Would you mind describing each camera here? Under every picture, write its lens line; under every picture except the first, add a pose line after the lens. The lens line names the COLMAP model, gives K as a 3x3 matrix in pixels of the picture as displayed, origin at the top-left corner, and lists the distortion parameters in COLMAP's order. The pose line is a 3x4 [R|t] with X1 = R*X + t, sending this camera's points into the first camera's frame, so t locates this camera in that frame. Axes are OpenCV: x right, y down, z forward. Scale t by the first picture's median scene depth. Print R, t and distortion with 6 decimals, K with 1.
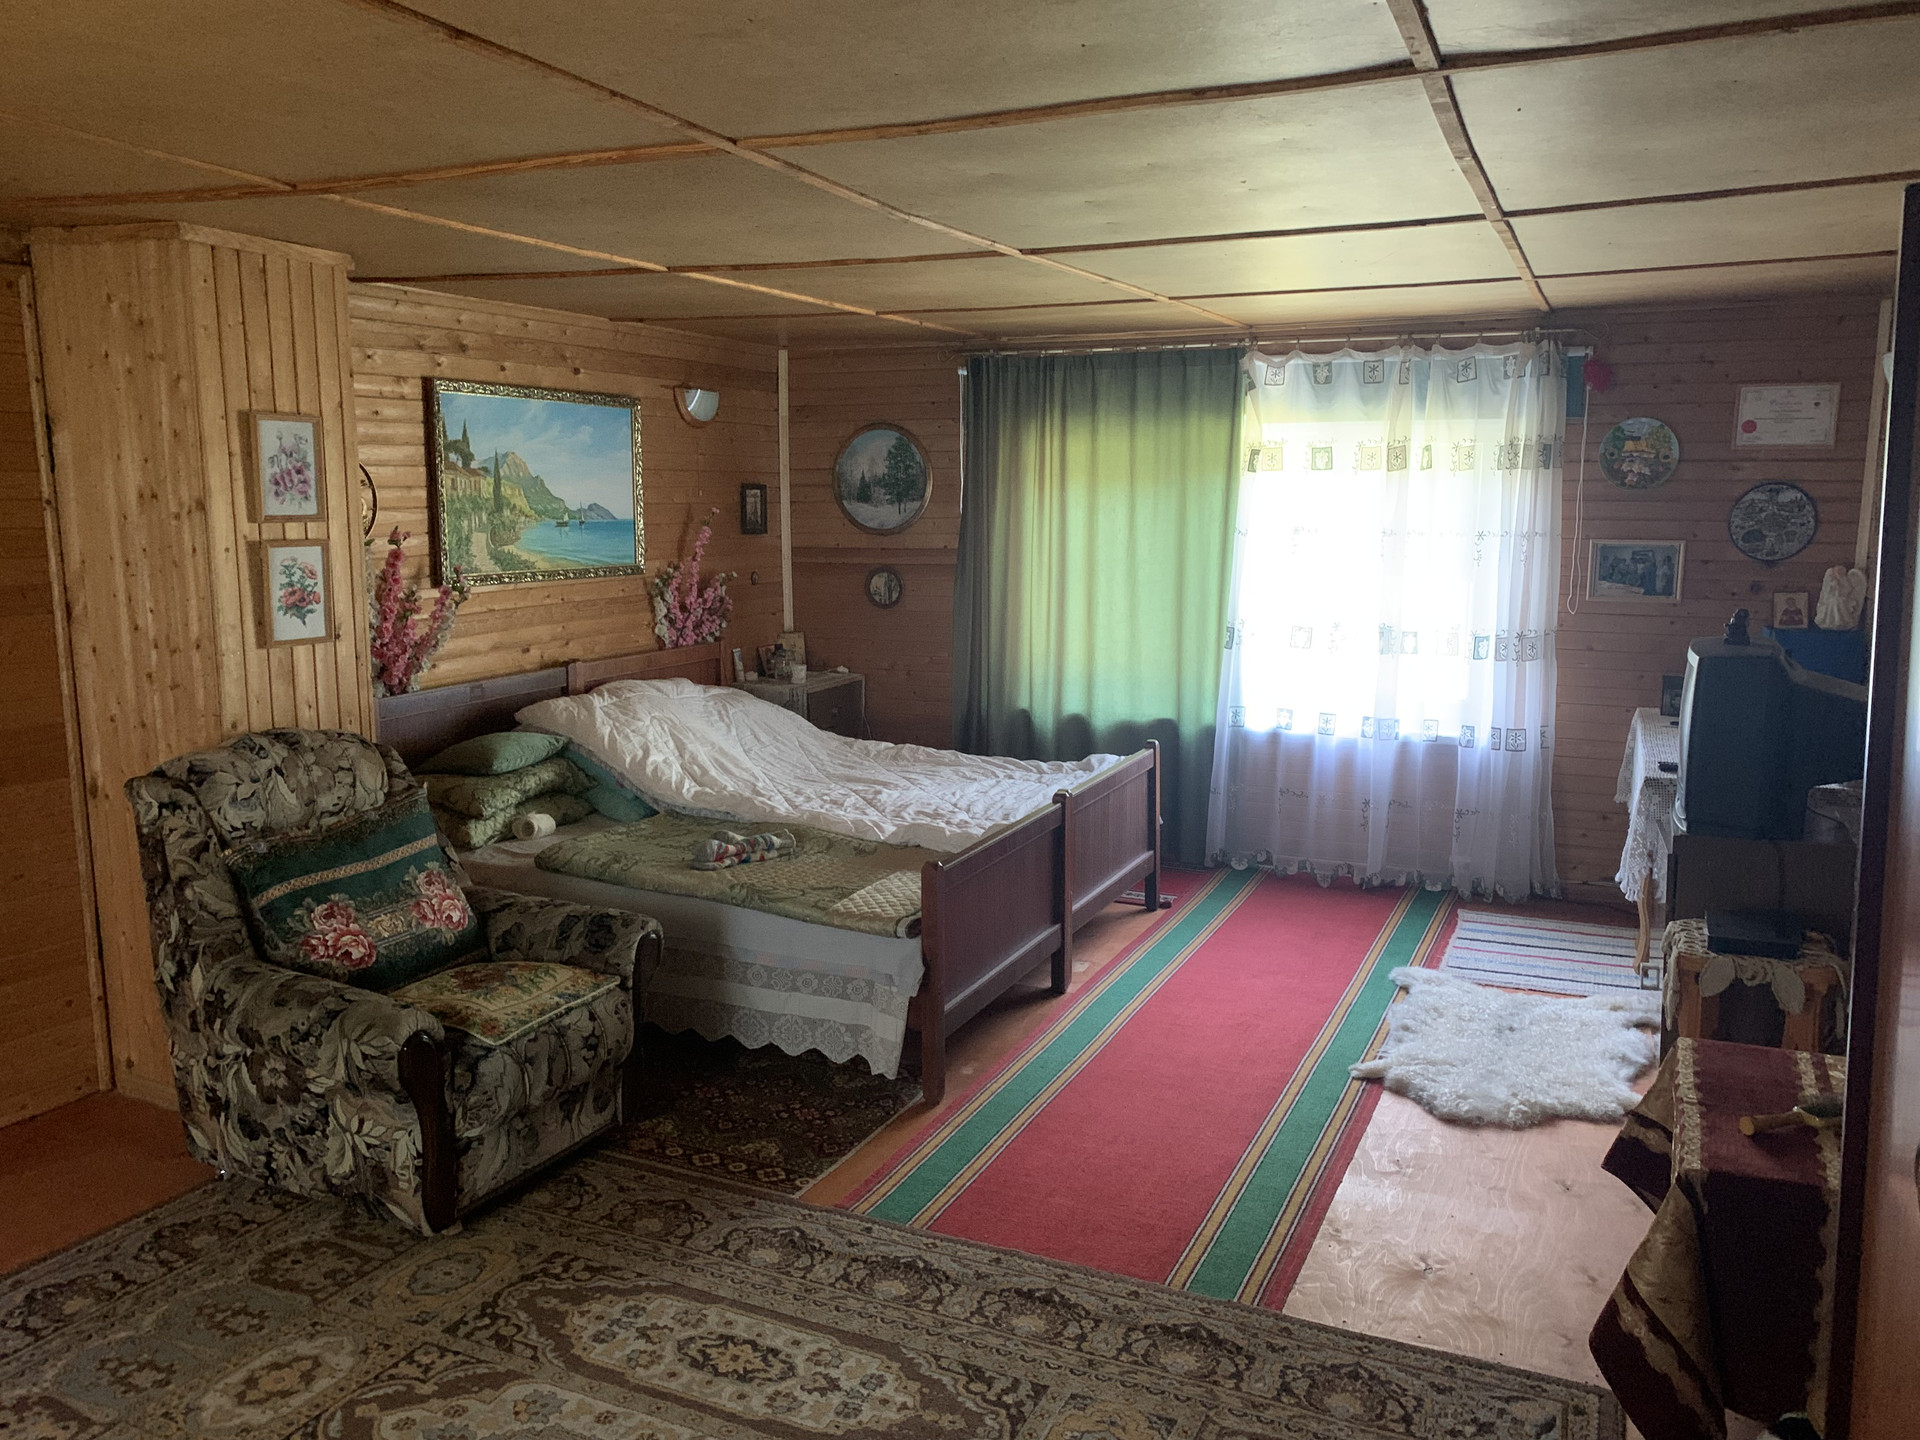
lens RADIAL K [[1469.8, 0, 976.3], [0, 1469.8, 721.2], [0, 0, 1]] dist [0.105298, -0.130254]
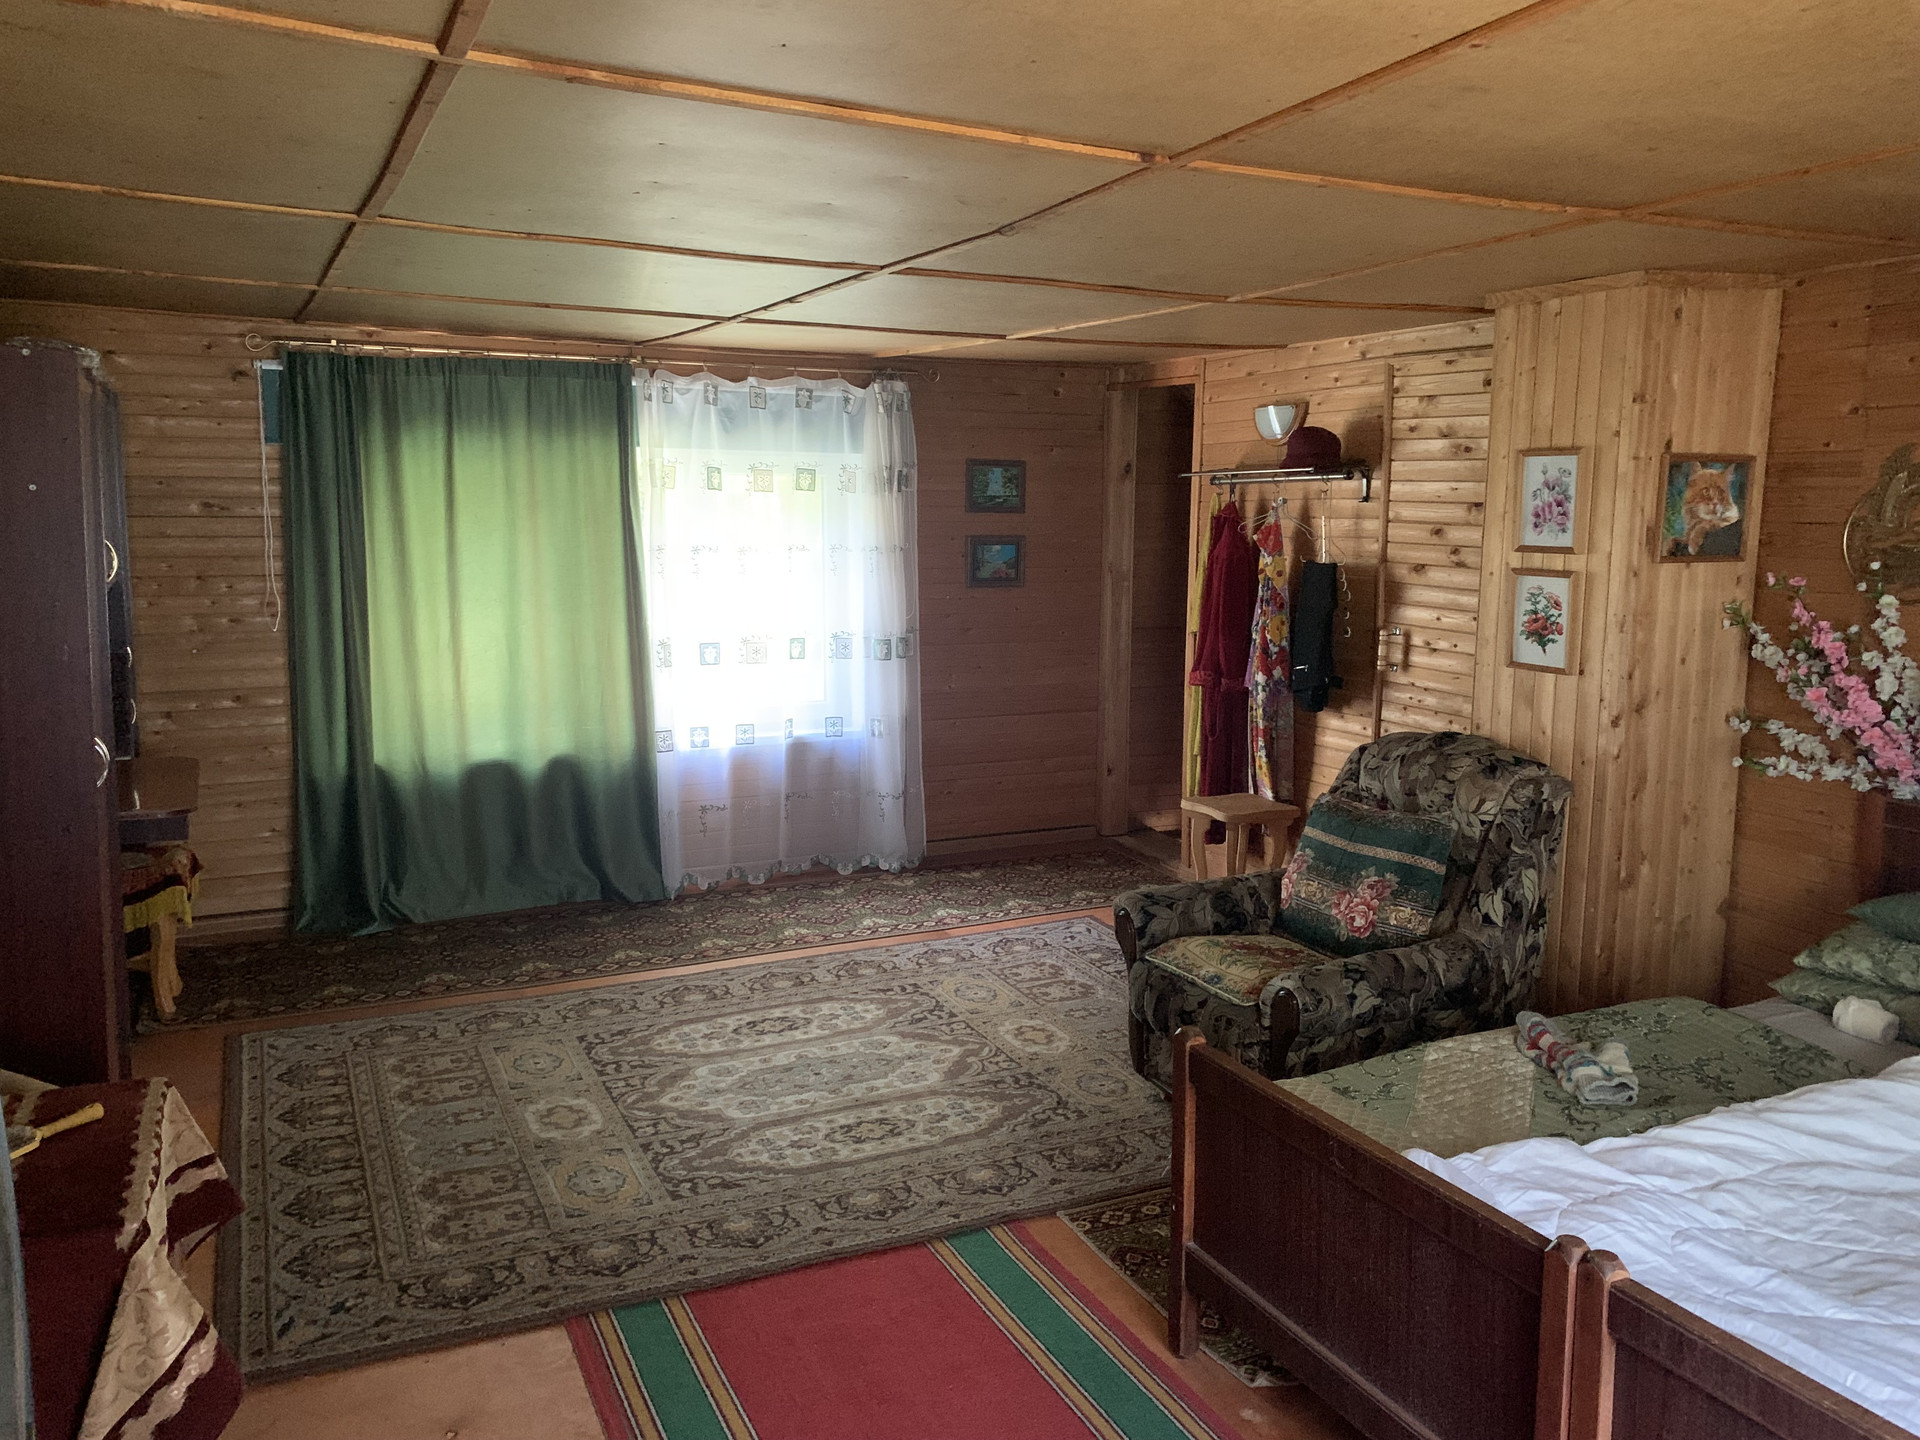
lens RADIAL K [[1469.8, 0, 976.3], [0, 1469.8, 721.2], [0, 0, 1]] dist [0.105298, -0.130254]
pose [[-0.635363, 0.109063, -0.764473, 0.605318], [-0.129868, 0.960785, 0.245005, -0.226345], [0.761215, 0.254948, -0.596283, 1.366925]]
